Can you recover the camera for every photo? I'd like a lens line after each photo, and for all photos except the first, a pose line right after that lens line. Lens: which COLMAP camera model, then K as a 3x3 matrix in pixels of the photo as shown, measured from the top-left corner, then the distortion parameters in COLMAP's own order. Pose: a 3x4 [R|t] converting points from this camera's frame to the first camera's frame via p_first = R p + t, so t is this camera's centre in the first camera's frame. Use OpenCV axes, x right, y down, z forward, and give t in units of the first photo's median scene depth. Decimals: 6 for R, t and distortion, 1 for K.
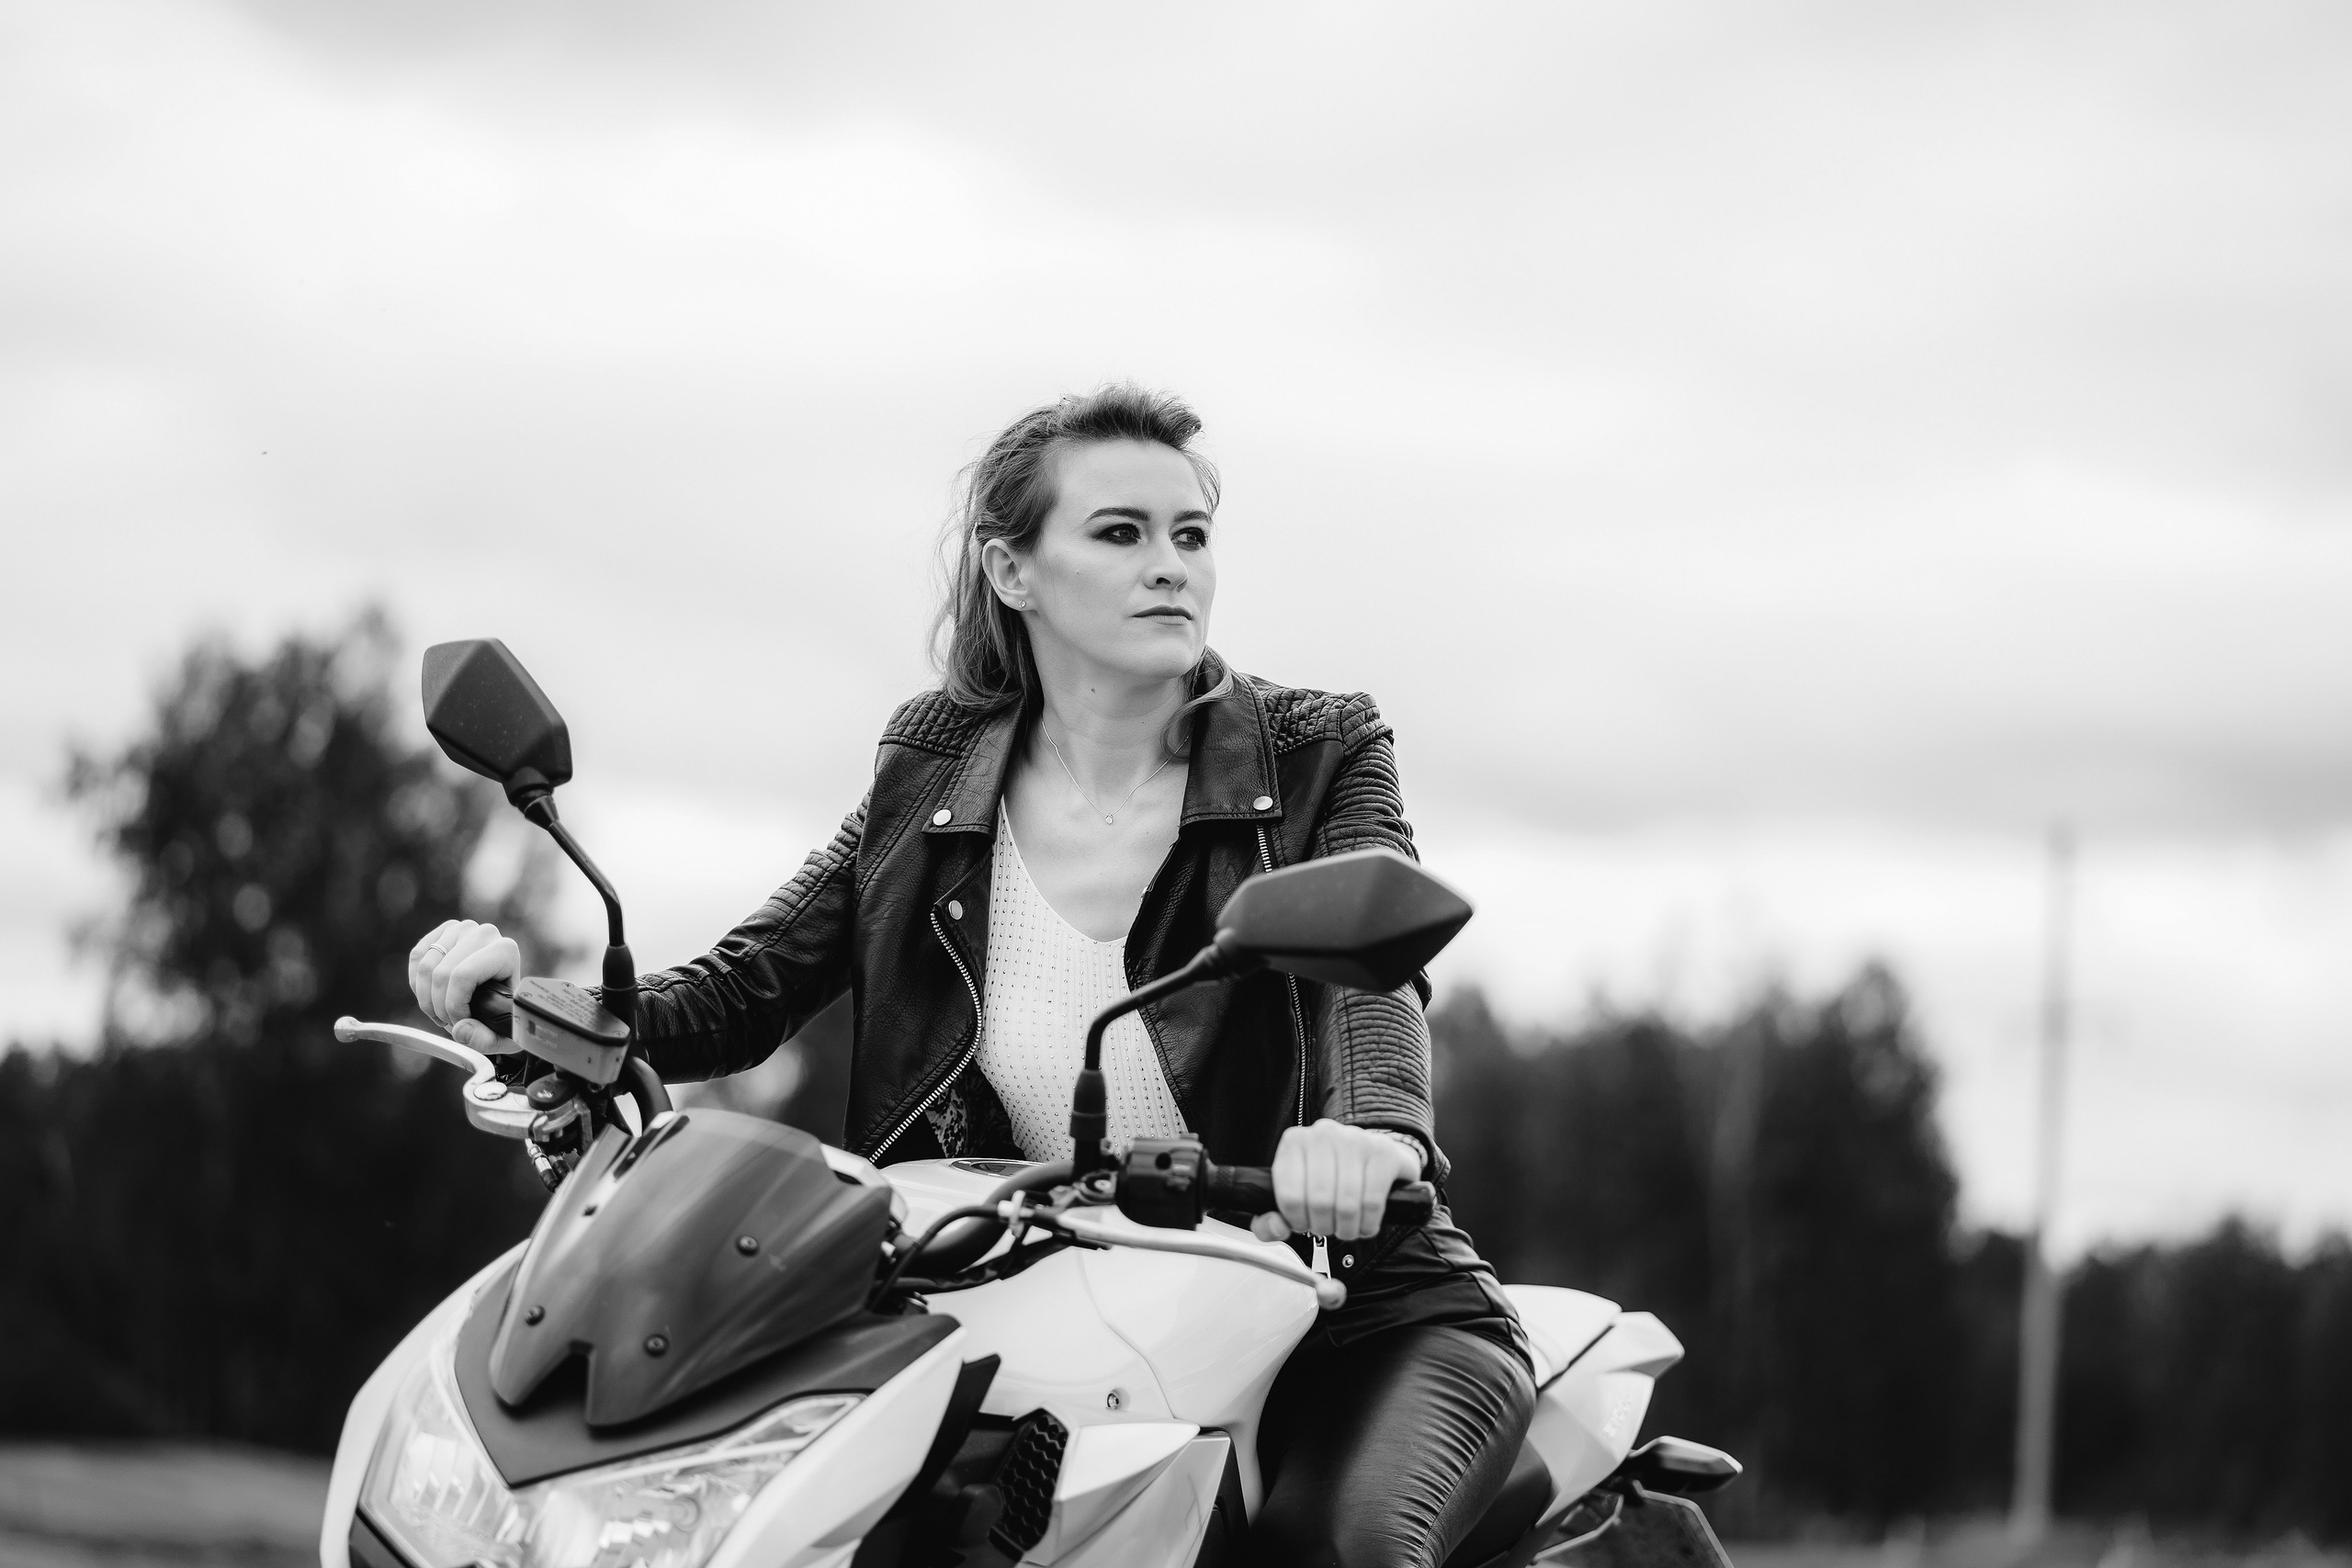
lens RADIAL K [[4815.4, 0, 1040.9], [0, 4815.4, 663.3], [0, 0, 1]] dist [-0.572964, 12.819371]
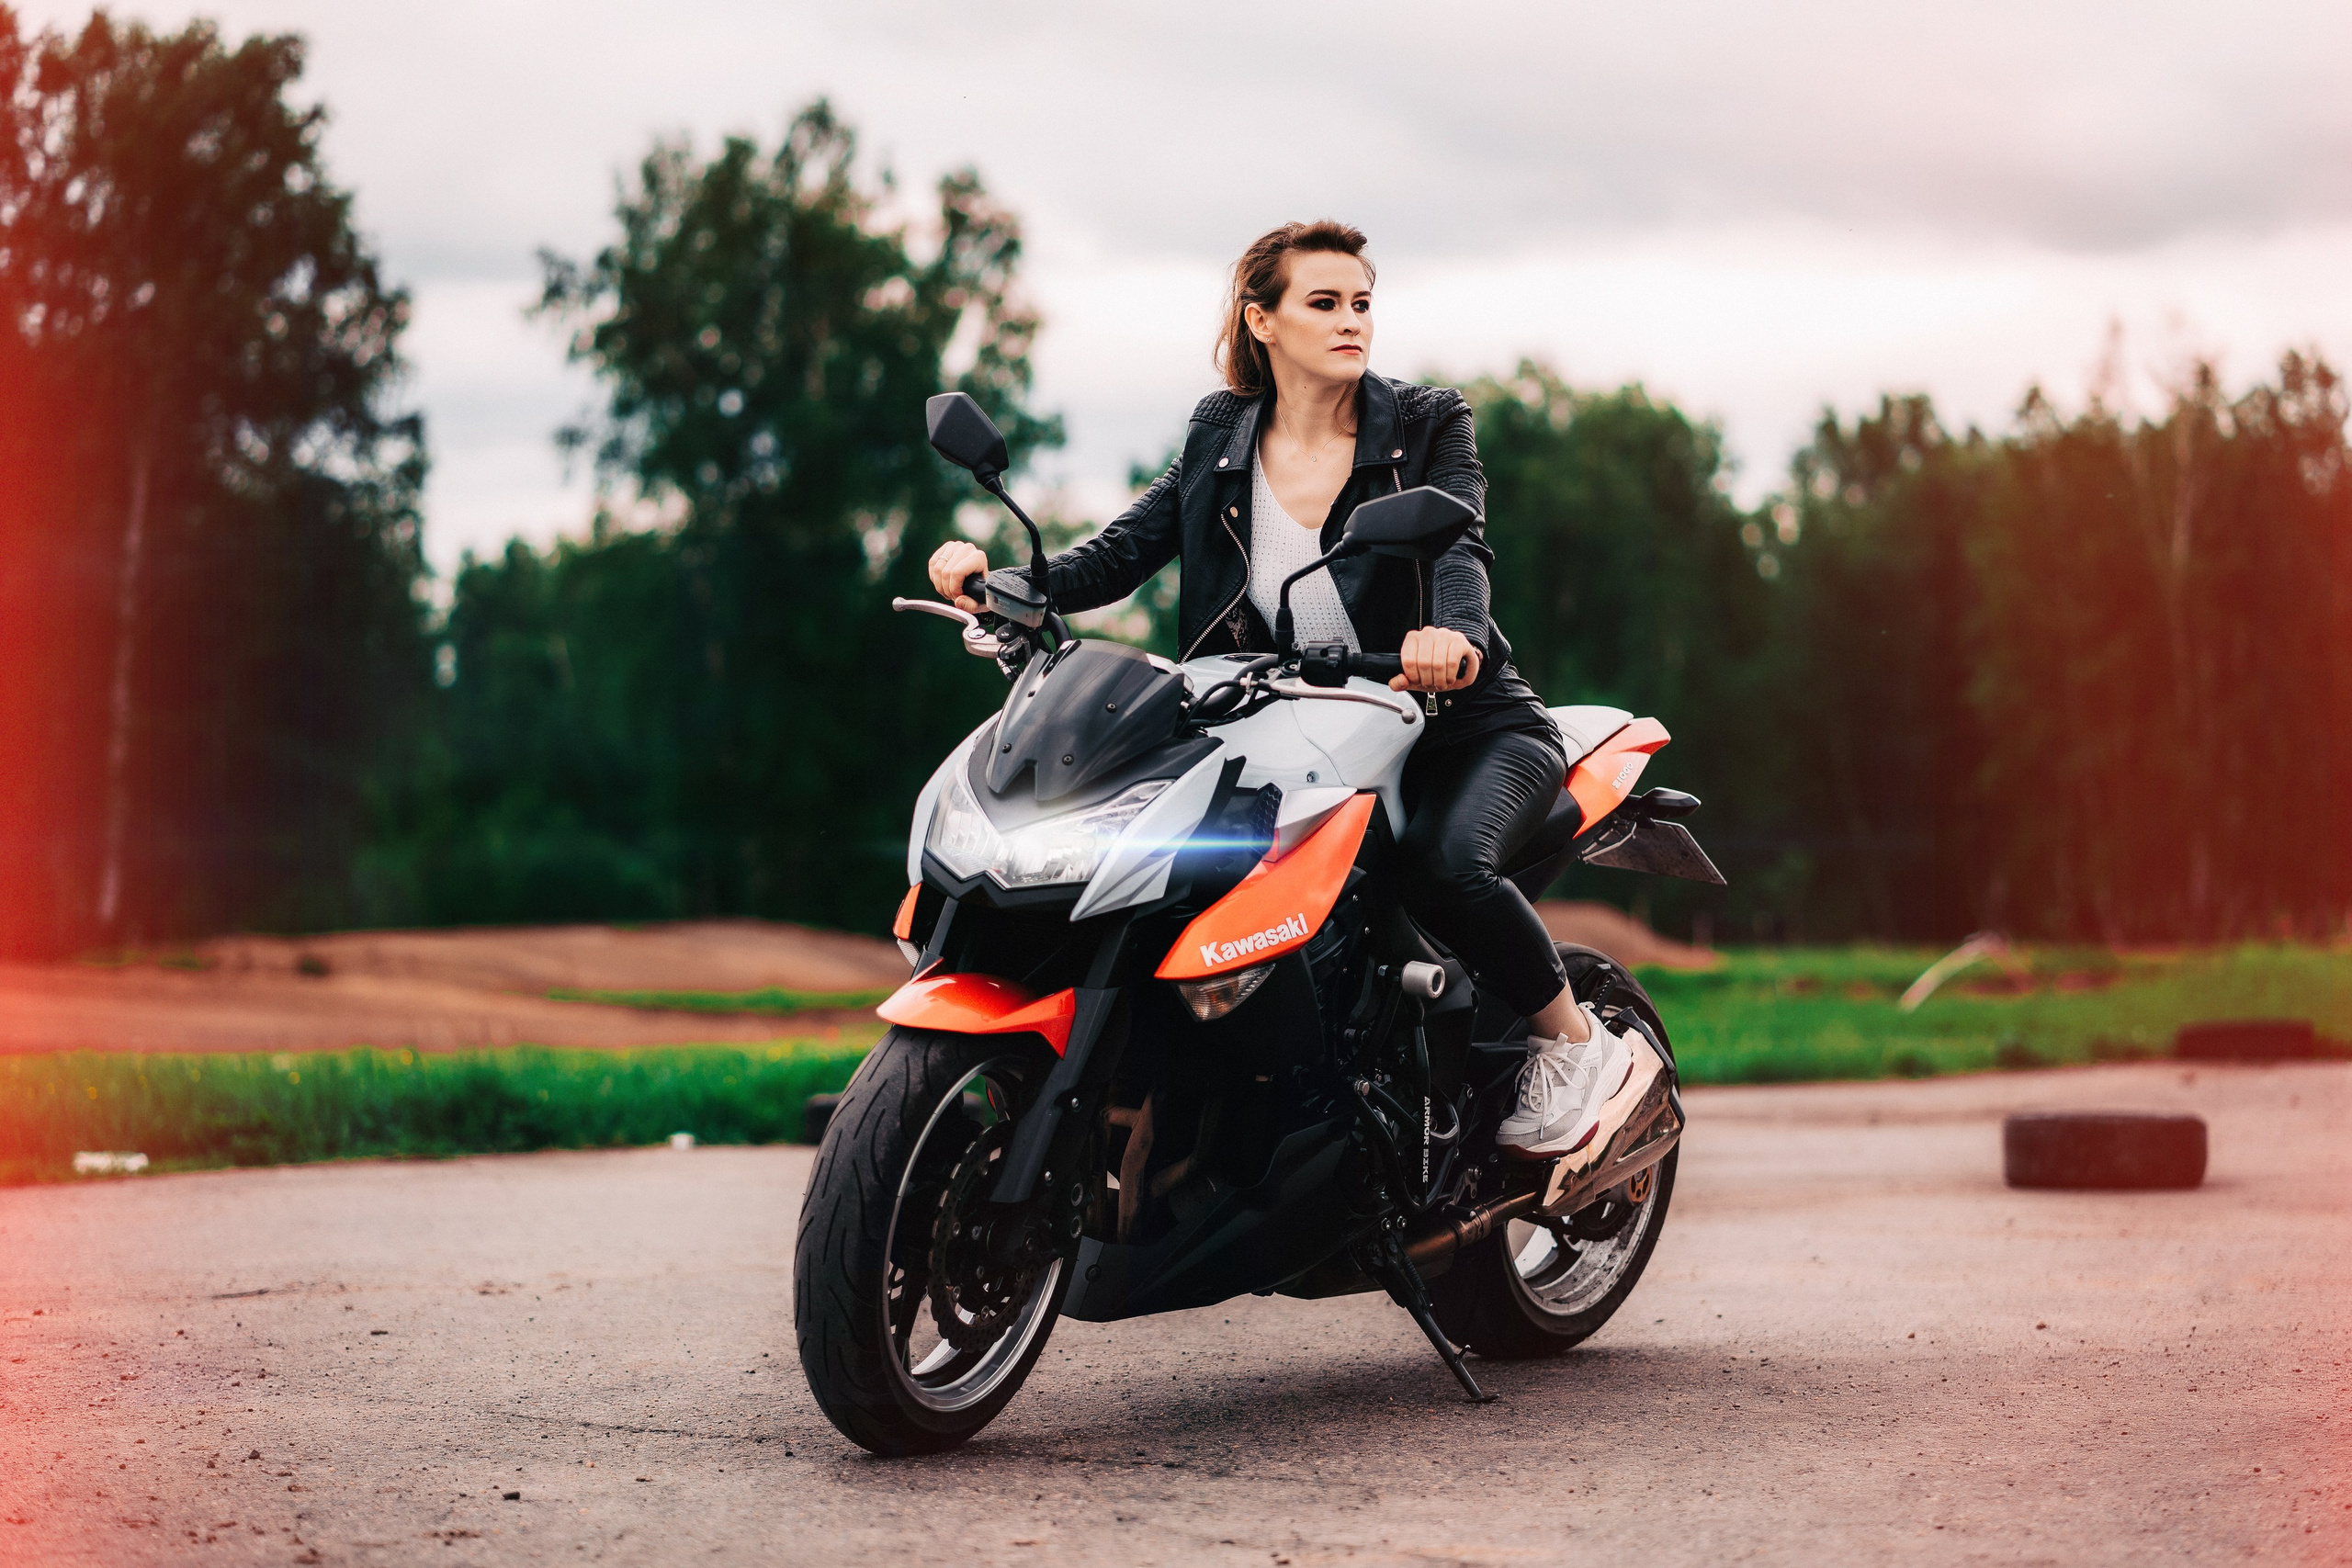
lens RADIAL K [[4807.3, 0, 1167.9], [0, 4807.3, 822.3], [0, 0, 1]] dist [0.313672, -4.364378]
pose [[0.995961, -0.048468, -0.075579, 0.101919], [0.058974, 0.987872, 0.143638, -0.106985], [0.067700, -0.147515, 0.986740, -0.896106]]
